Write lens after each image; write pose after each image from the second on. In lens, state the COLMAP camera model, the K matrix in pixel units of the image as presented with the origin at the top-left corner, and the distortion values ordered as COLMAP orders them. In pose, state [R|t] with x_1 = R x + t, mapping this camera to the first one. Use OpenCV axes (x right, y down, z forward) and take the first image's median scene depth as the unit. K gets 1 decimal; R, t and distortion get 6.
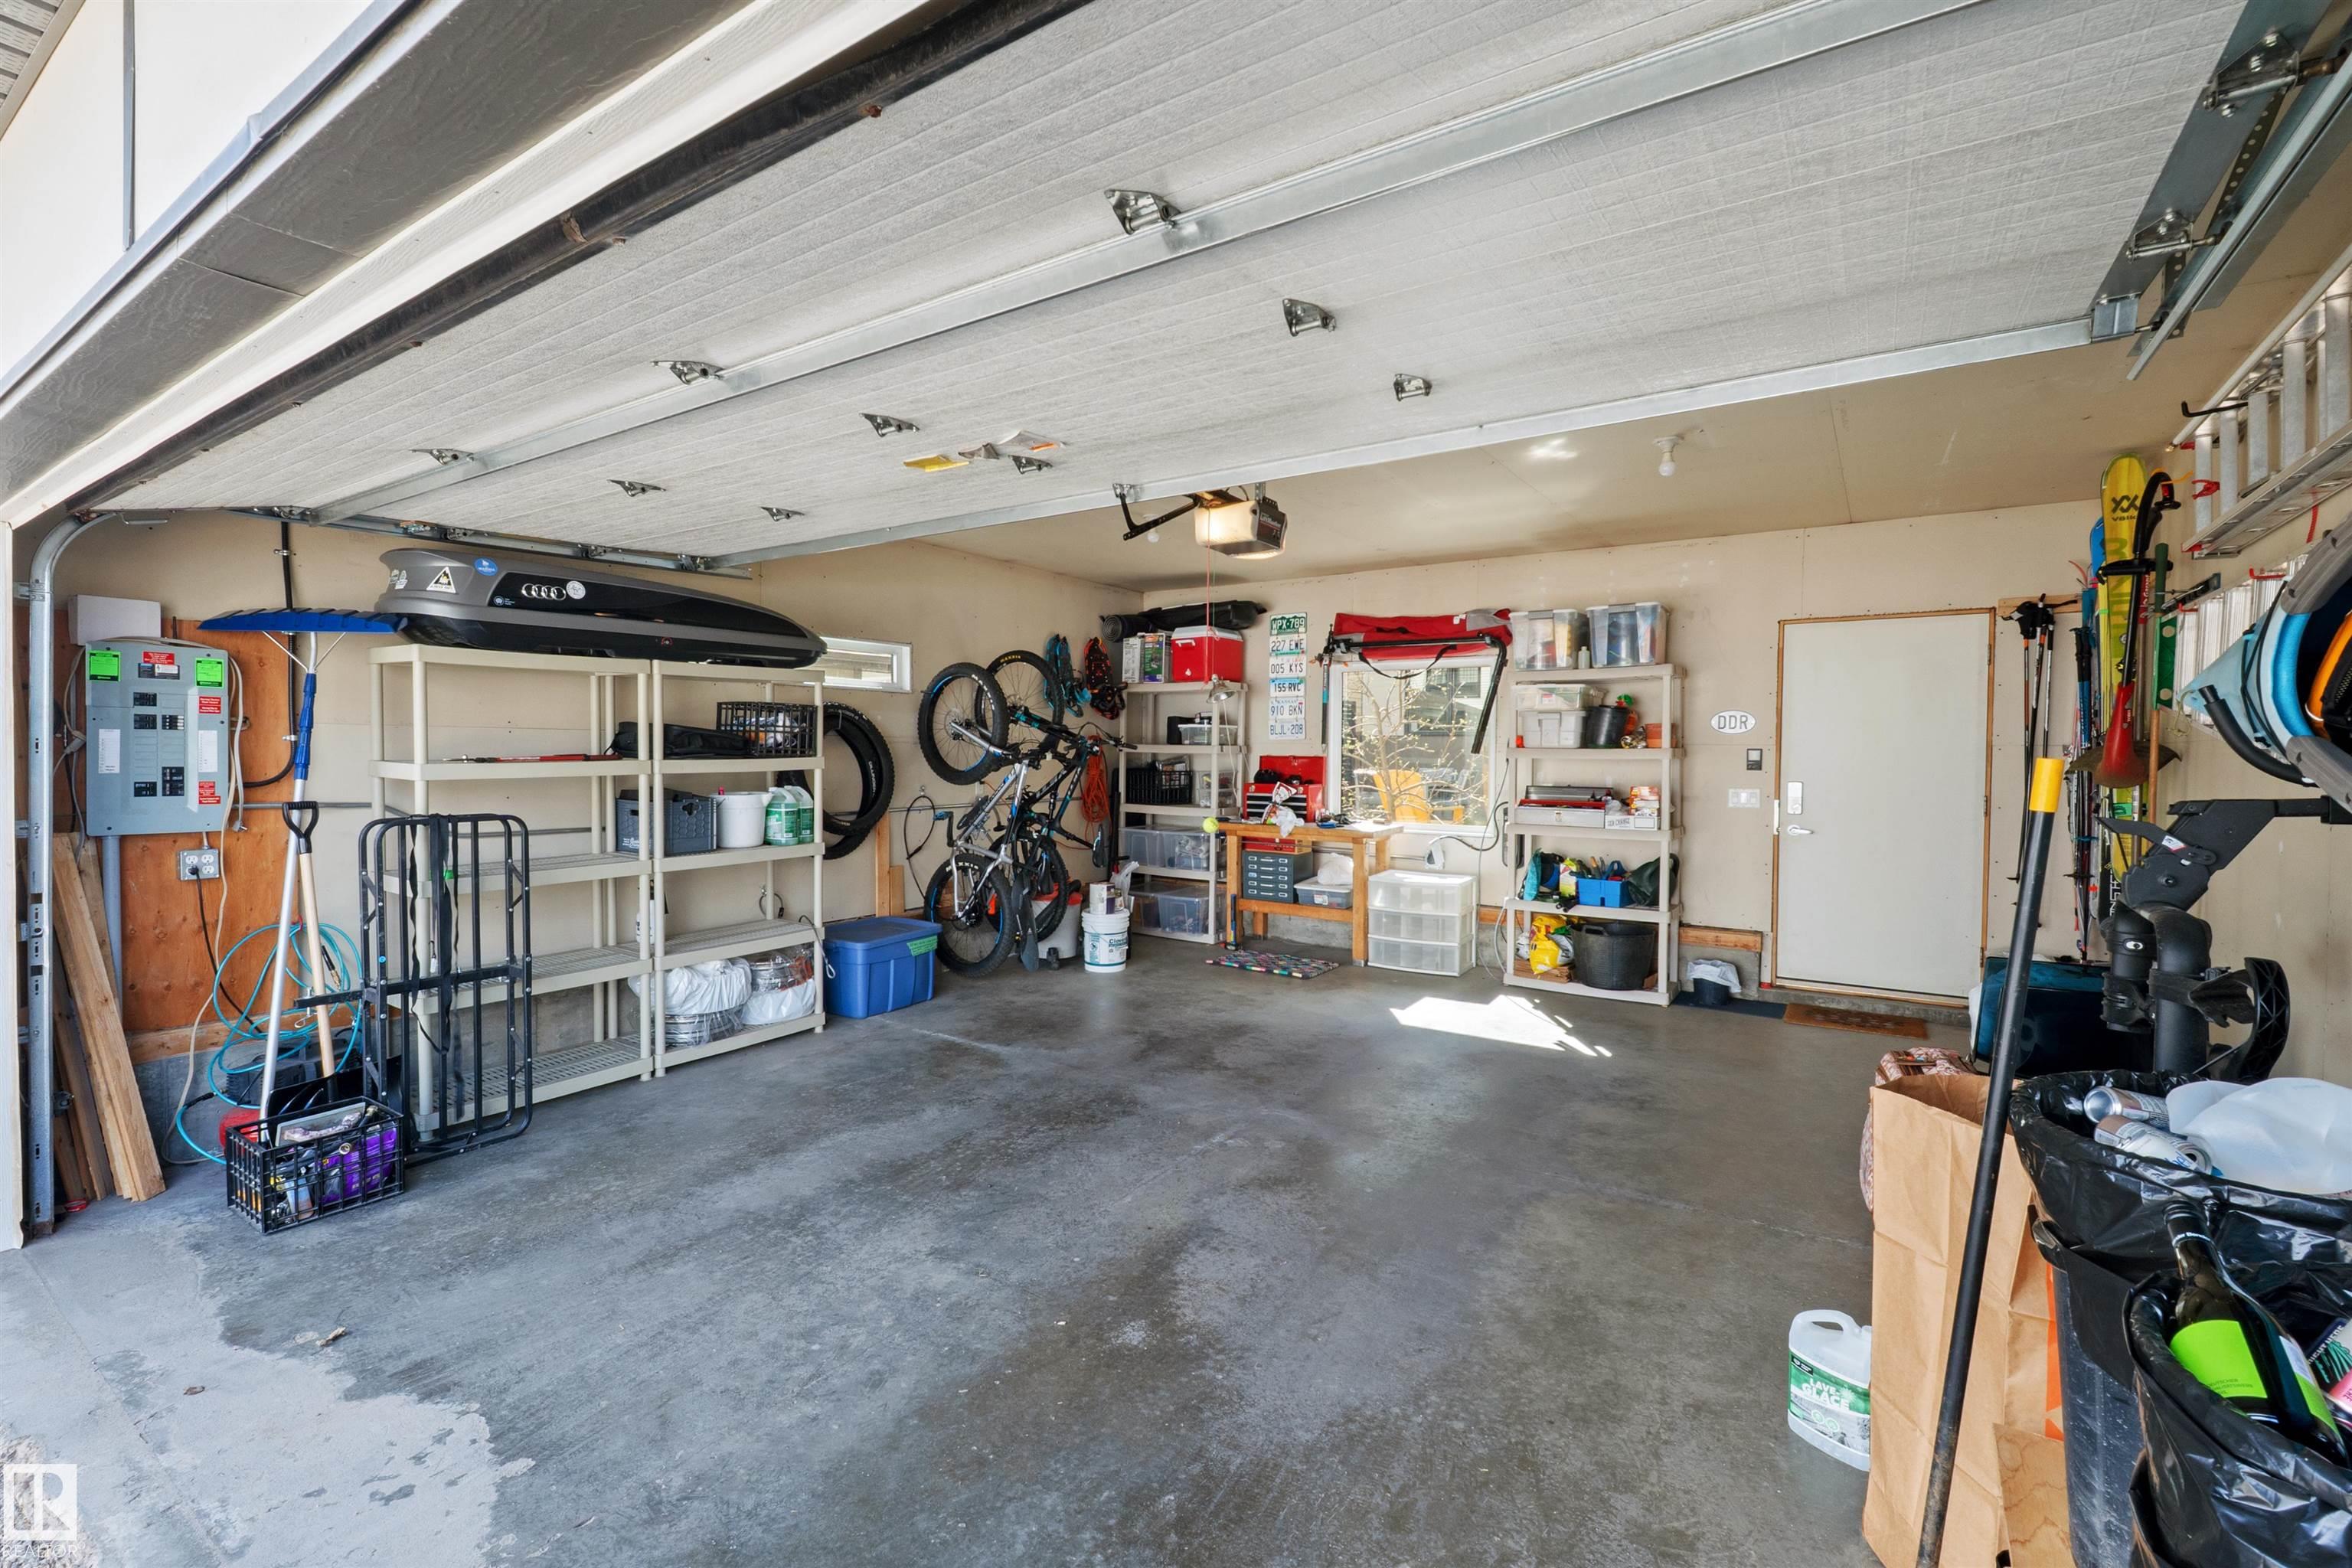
lens RADIAL K [[1036.9, 0, 1115.7], [0, 1036.9, 766.9], [0, 0, 1]] dist [0.001433, -0.003490]
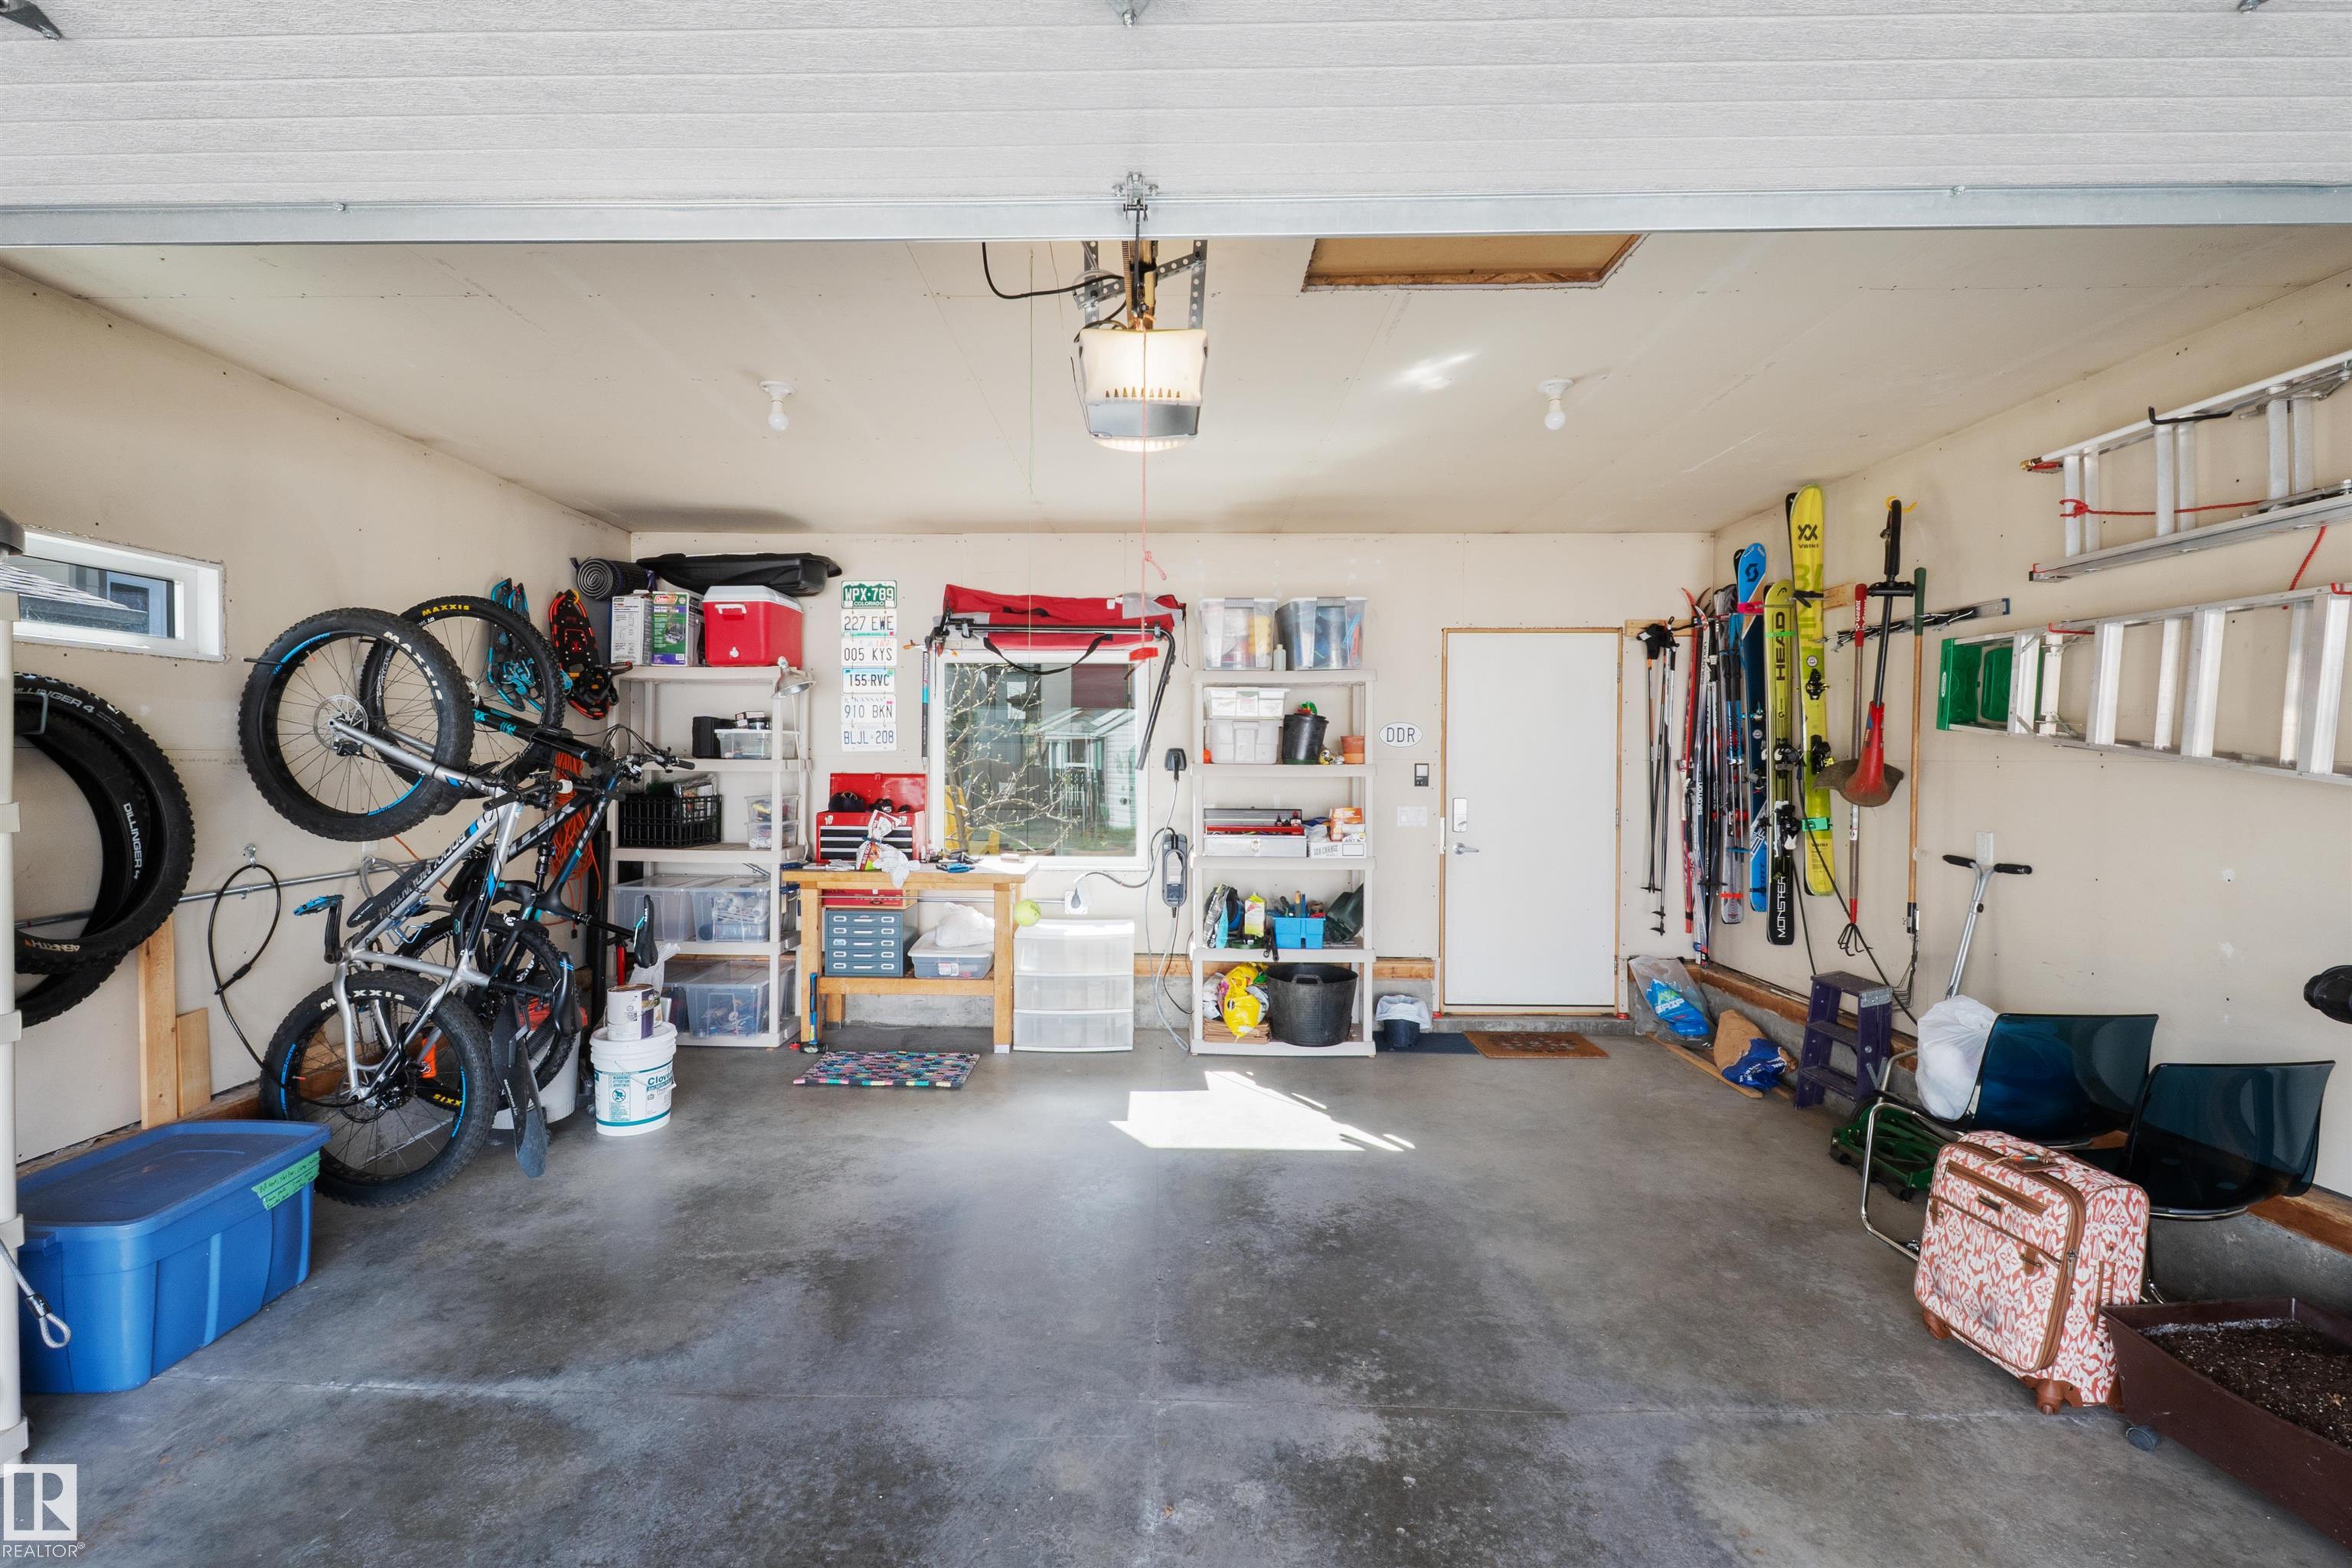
lens RADIAL K [[1036.9, 0, 1115.7], [0, 1036.9, 766.9], [0, 0, 1]] dist [0.001433, -0.003490]
pose [[0.821648, -0.009638, 0.569914, -0.128485], [0.011075, 0.999938, 0.000942, -0.016048], [-0.569888, 0.005538, 0.821704, 0.341203]]
